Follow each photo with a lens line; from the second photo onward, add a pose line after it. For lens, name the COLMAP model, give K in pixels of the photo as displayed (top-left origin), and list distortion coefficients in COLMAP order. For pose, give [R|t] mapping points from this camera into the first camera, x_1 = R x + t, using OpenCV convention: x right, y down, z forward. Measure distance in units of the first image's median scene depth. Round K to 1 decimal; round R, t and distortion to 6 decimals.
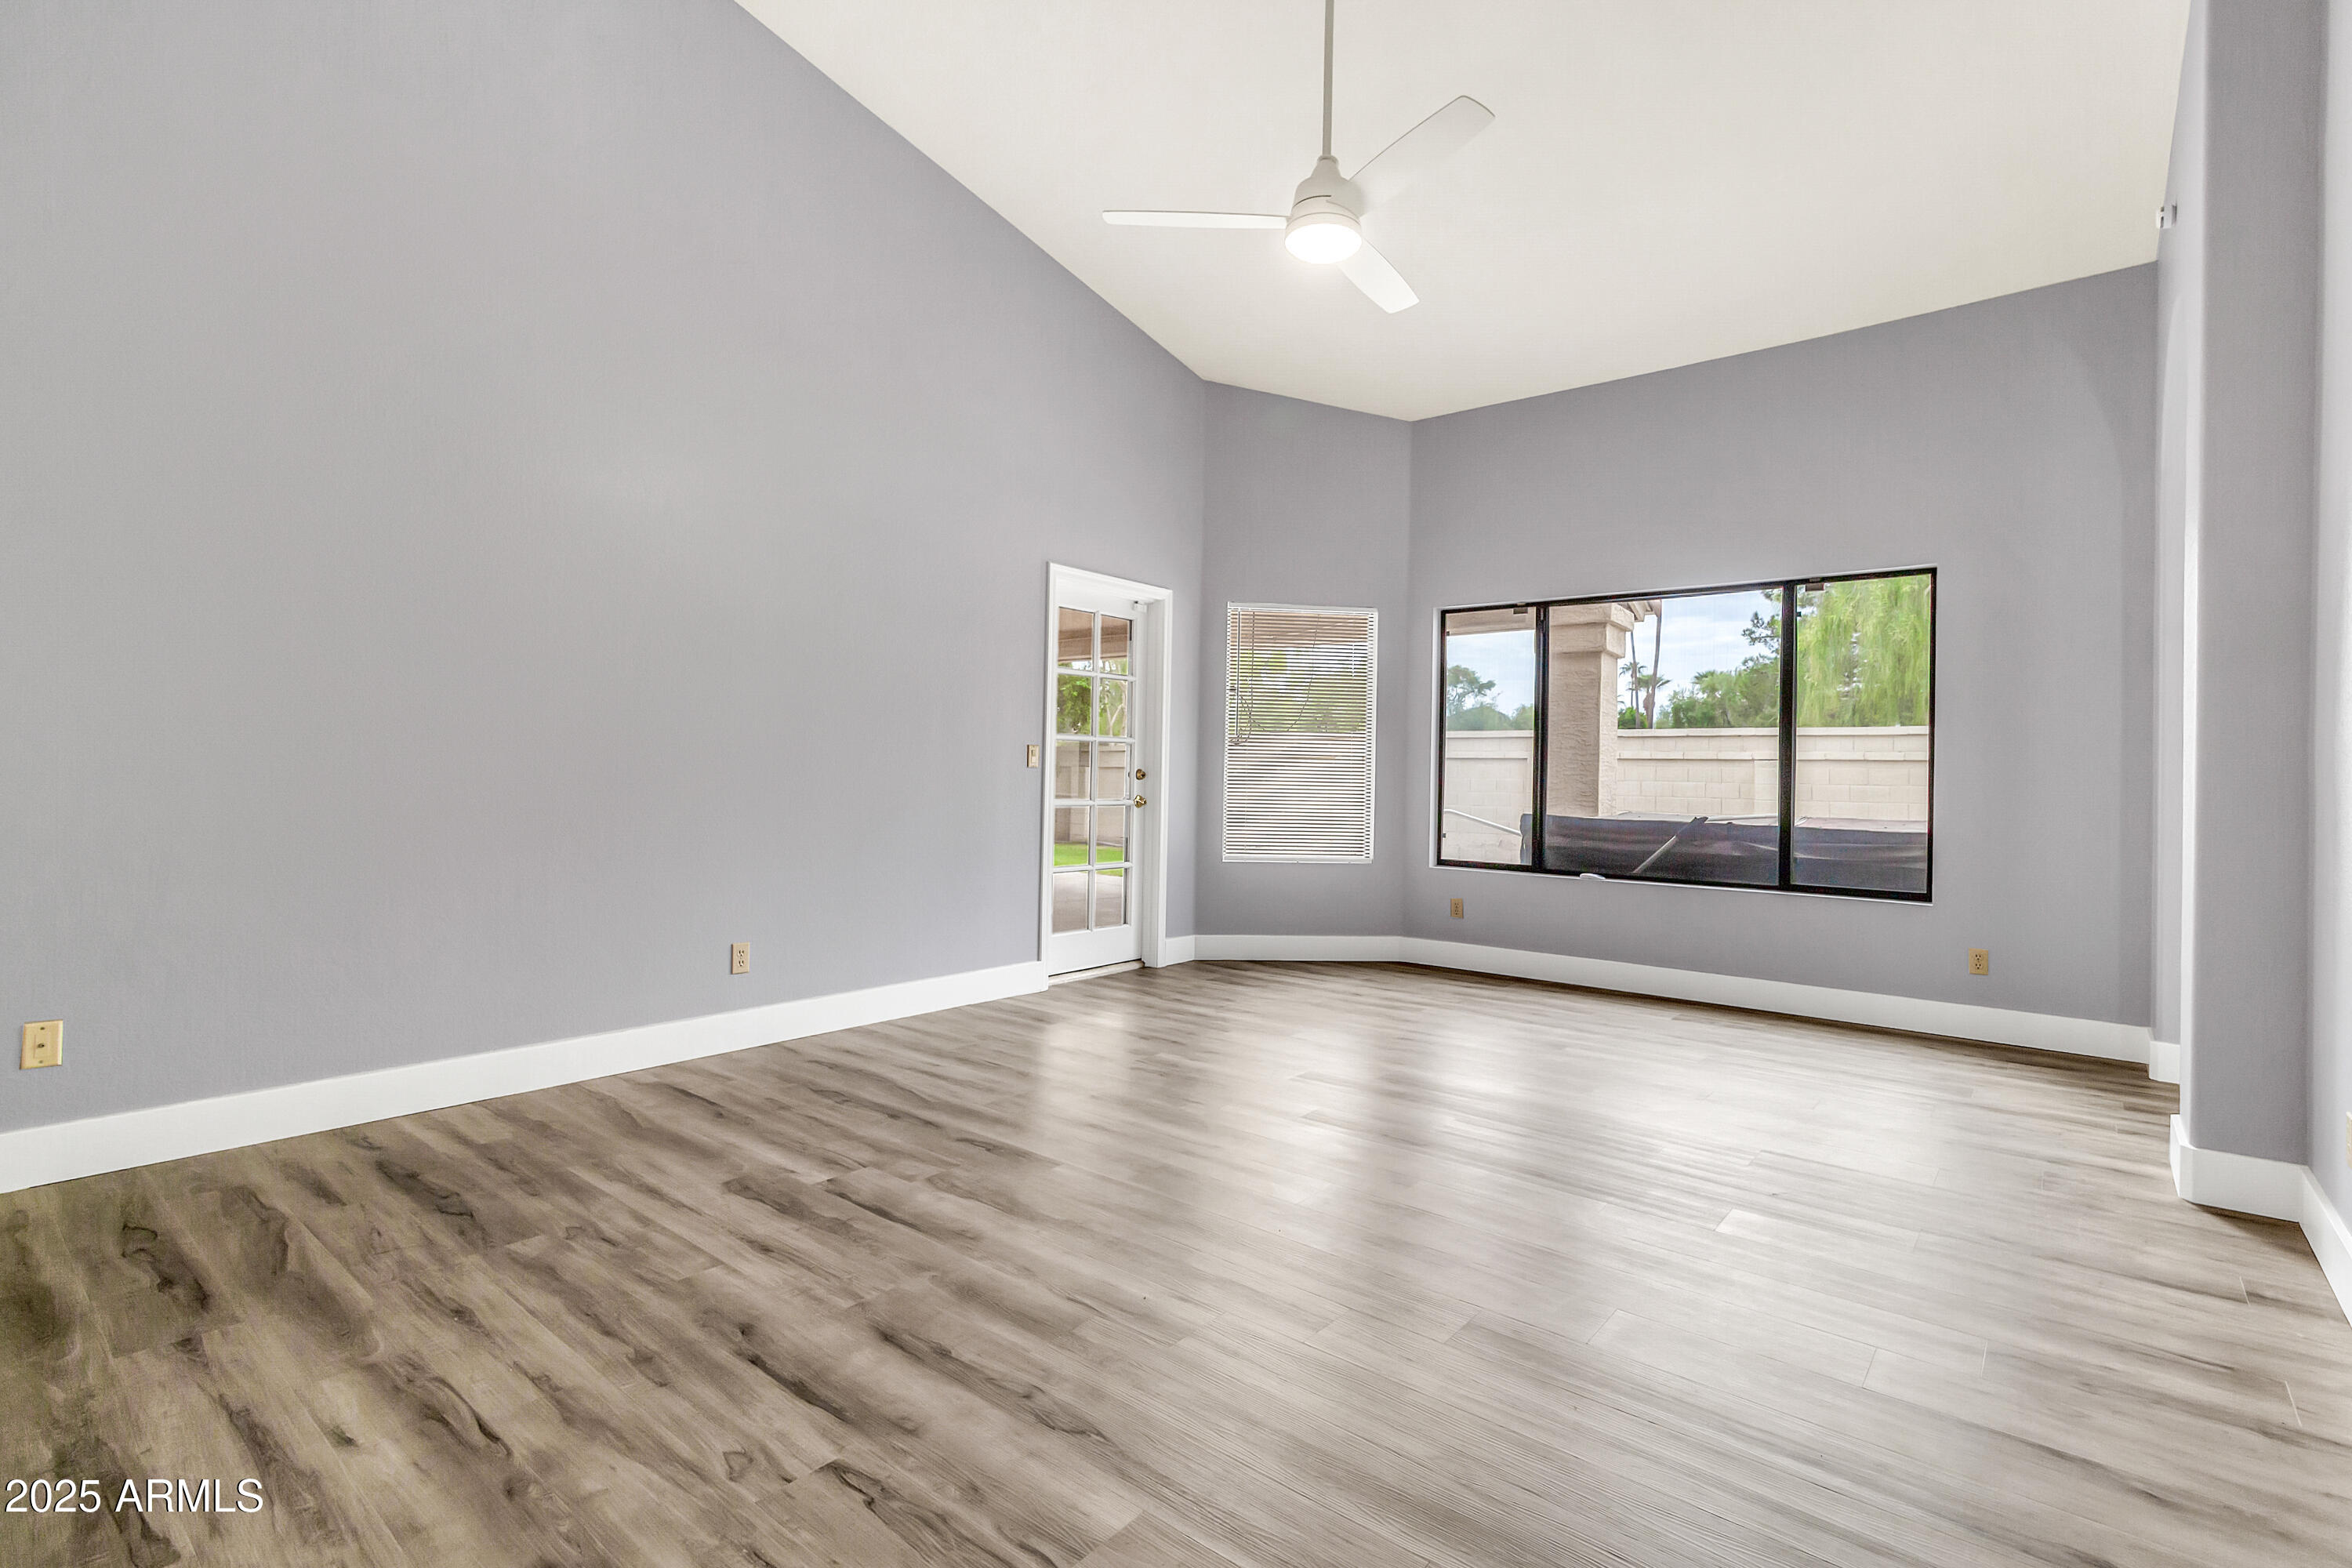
lens RADIAL K [[1084.6, 0, 1194.3], [0, 1084.6, 771.1], [0, 0, 1]] dist [0.003078, 0.000864]
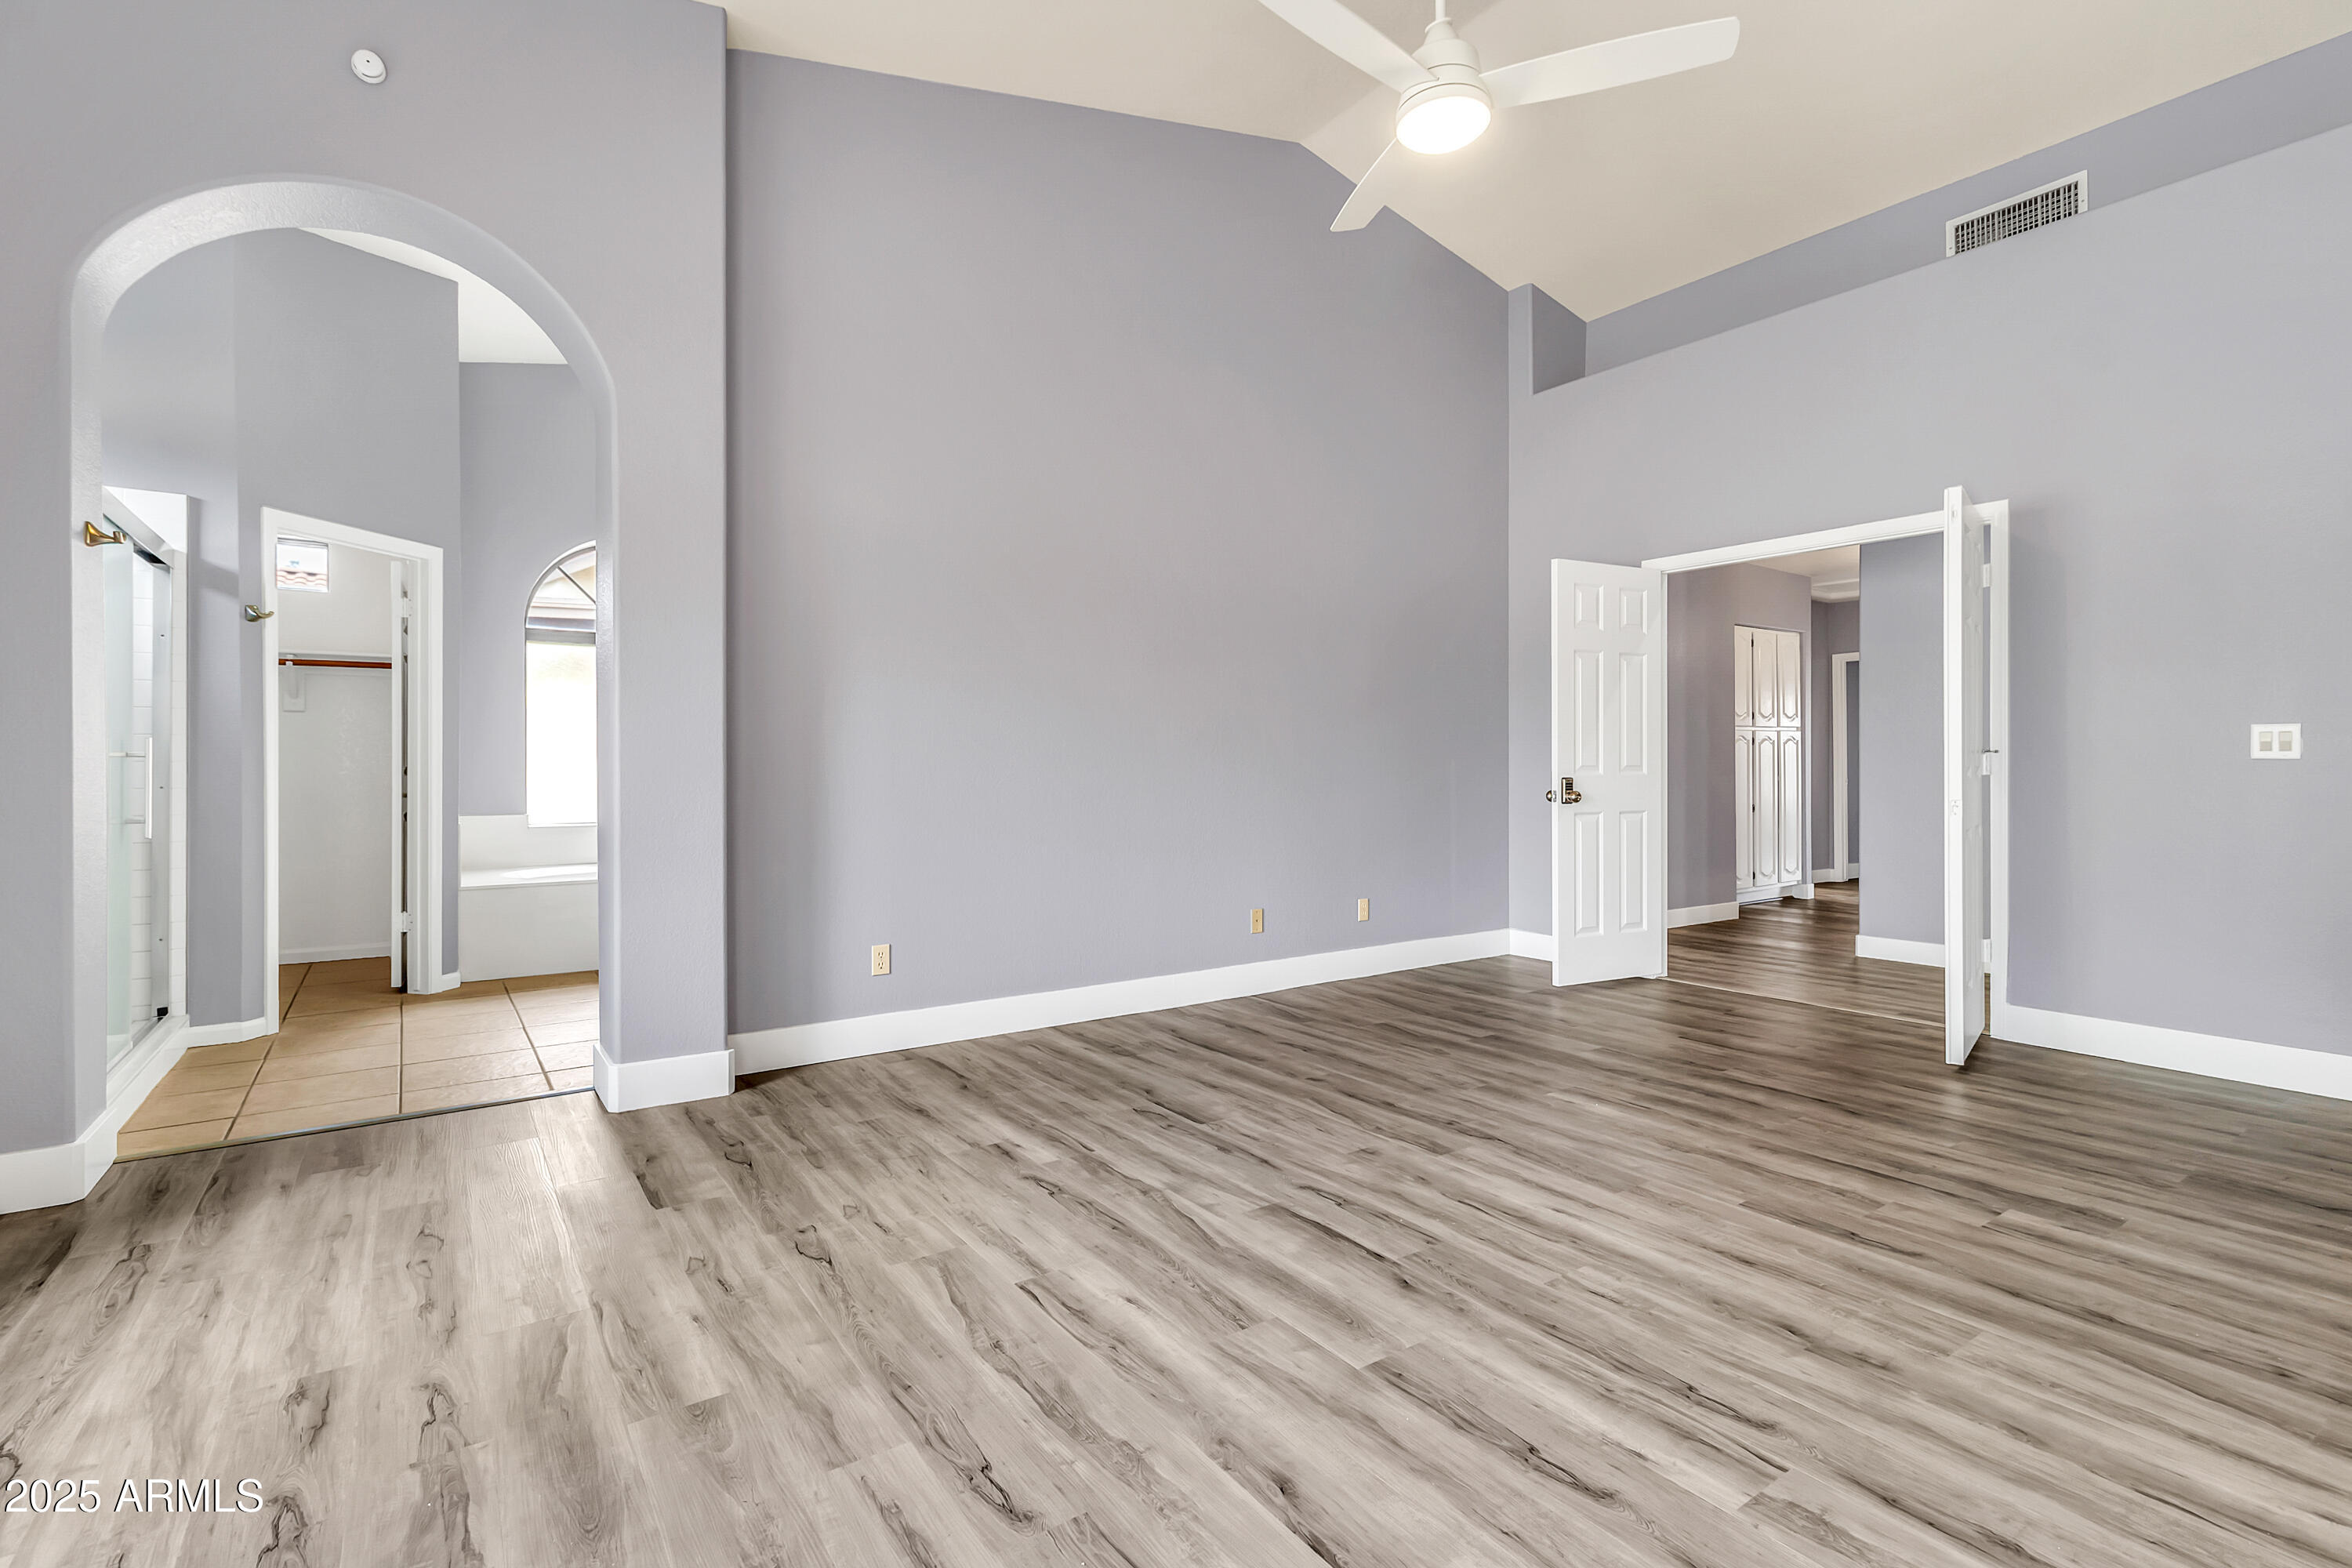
lens RADIAL K [[1084.6, 0, 1186.2], [0, 1084.6, 770.4], [0, 0, 1]] dist [0.003078, 0.000864]
pose [[-0.960467, -0.018180, 0.277801, 0.072696], [-0.018094, 0.999832, 0.002873, 0.011333], [-0.277807, -0.002267, -0.960634, 2.004568]]
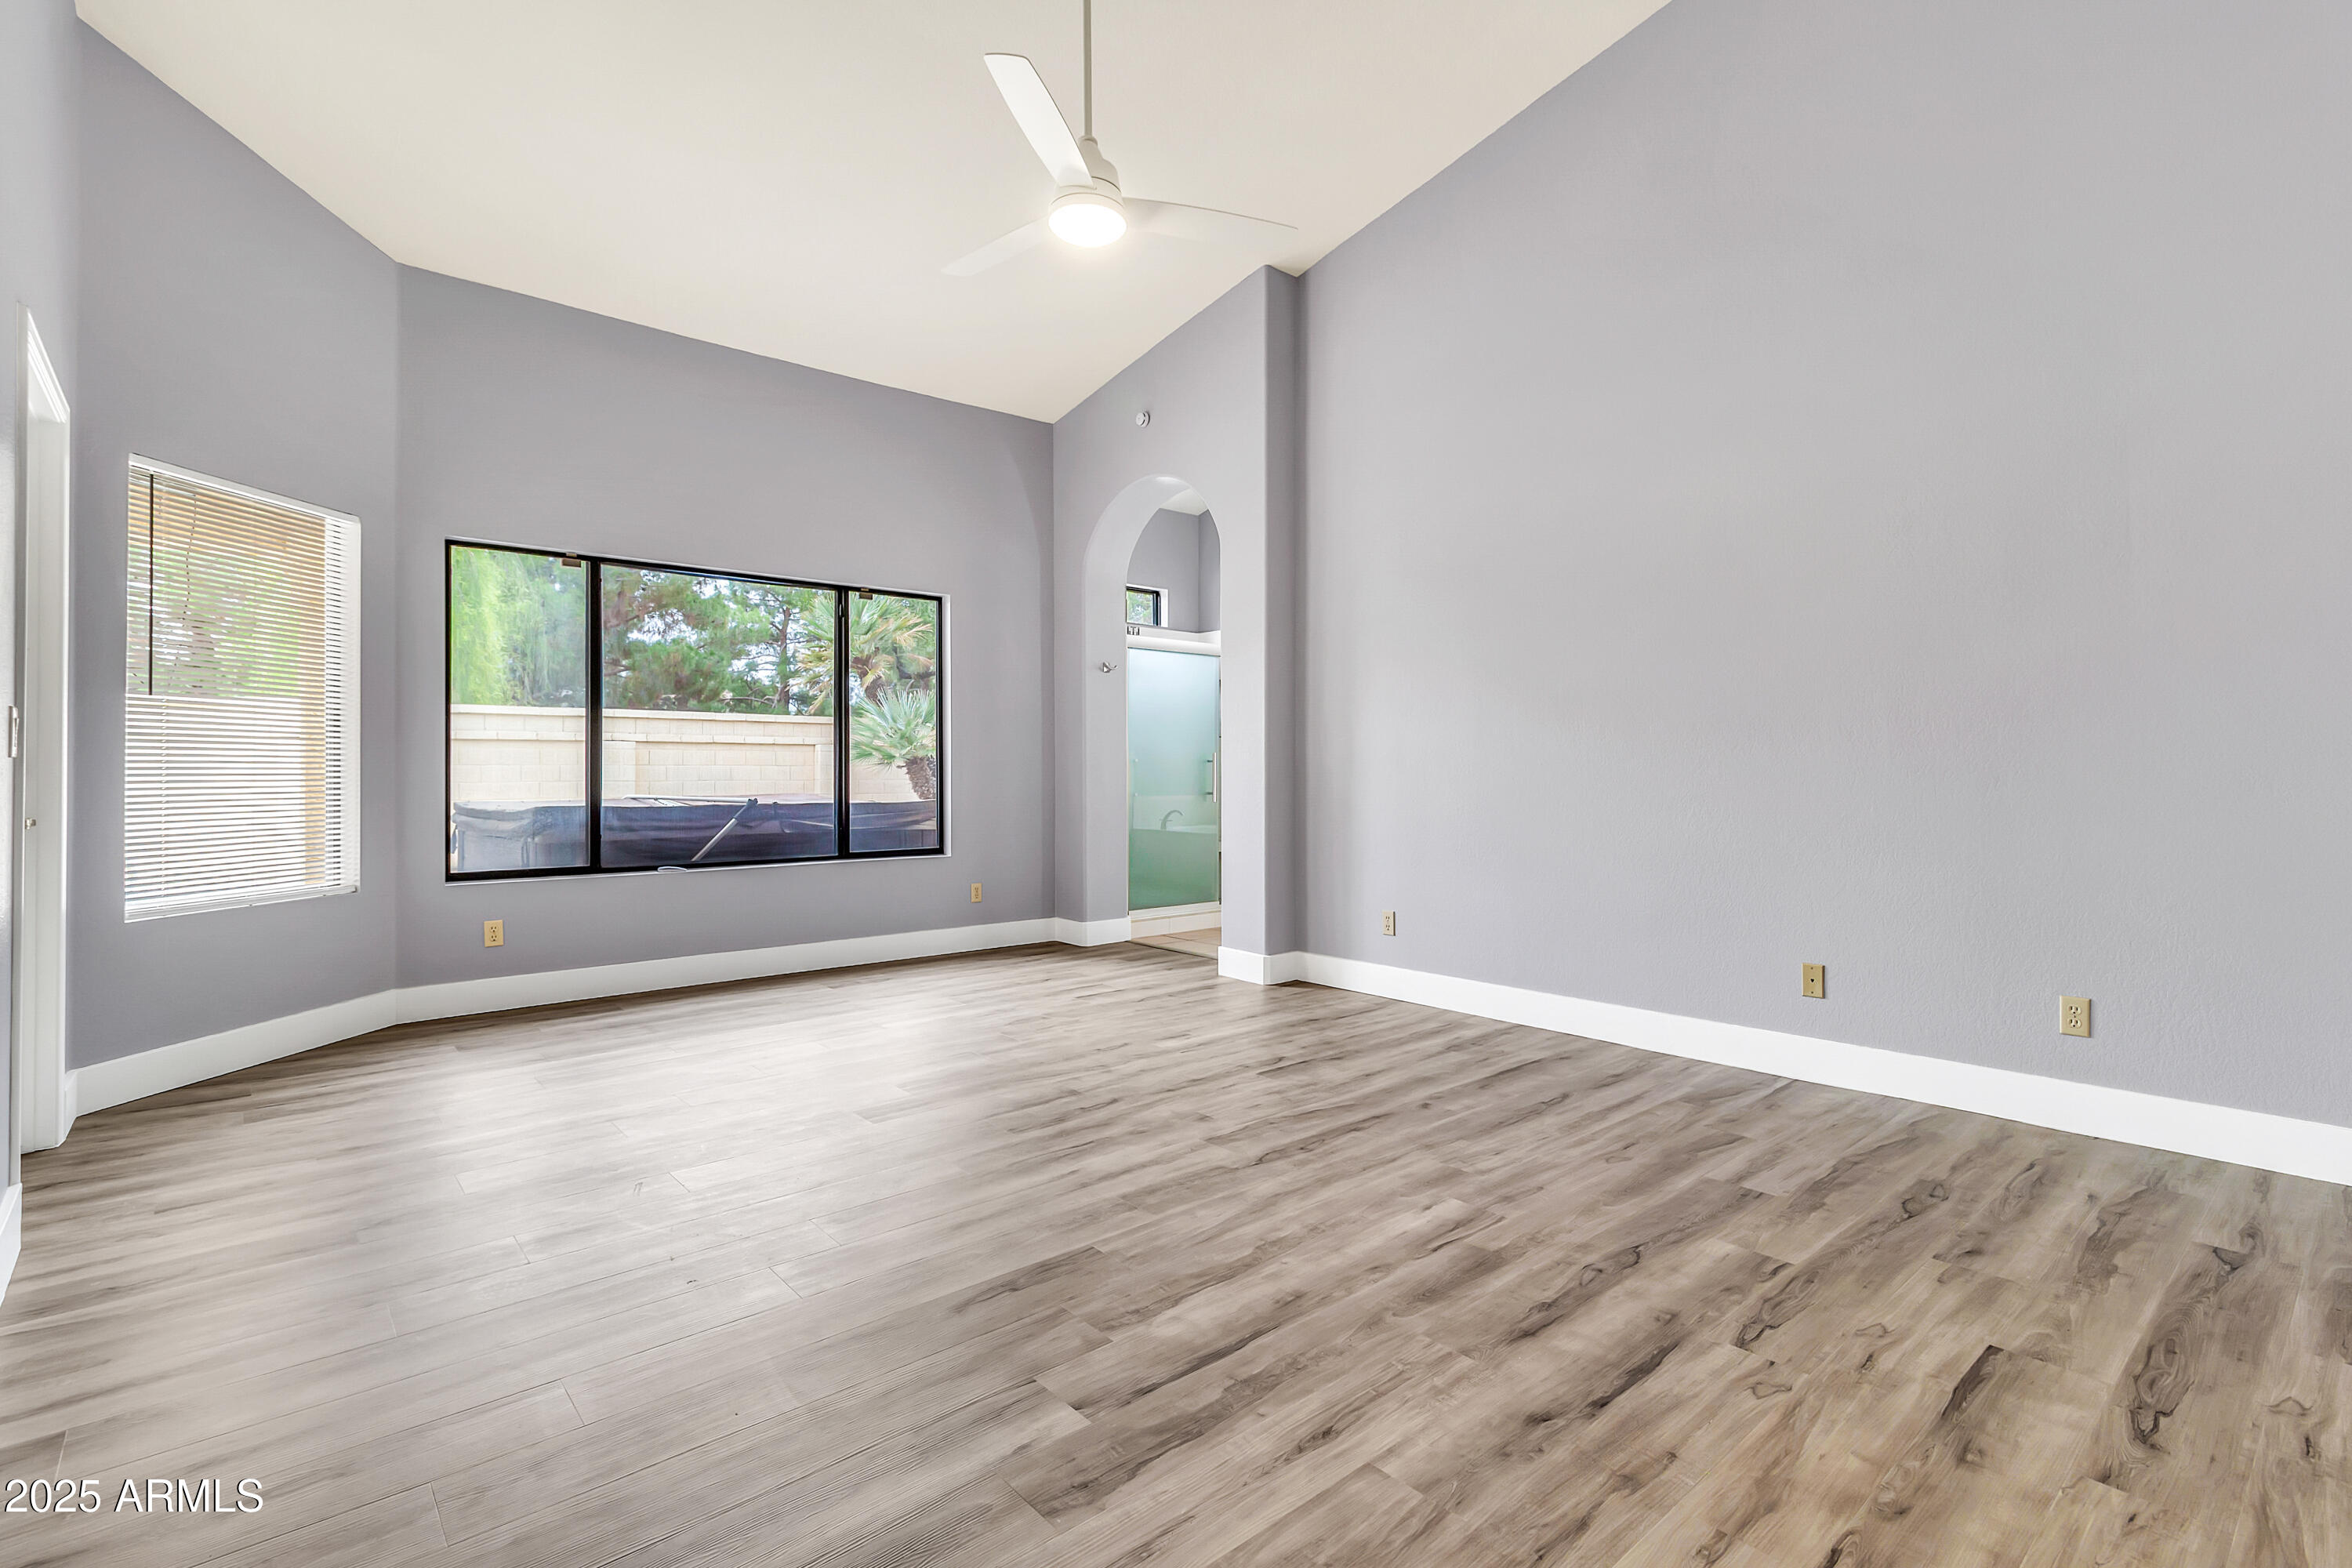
lens RADIAL K [[1084.6, 0, 1187.7], [0, 1084.6, 788.8], [0, 0, 1]] dist [0.003078, 0.000864]
pose [[0.169006, -0.038474, 0.984864, -0.912866], [-0.000223, 0.999236, 0.039074, -0.014715], [-0.985615, -0.006824, 0.168868, 0.800722]]
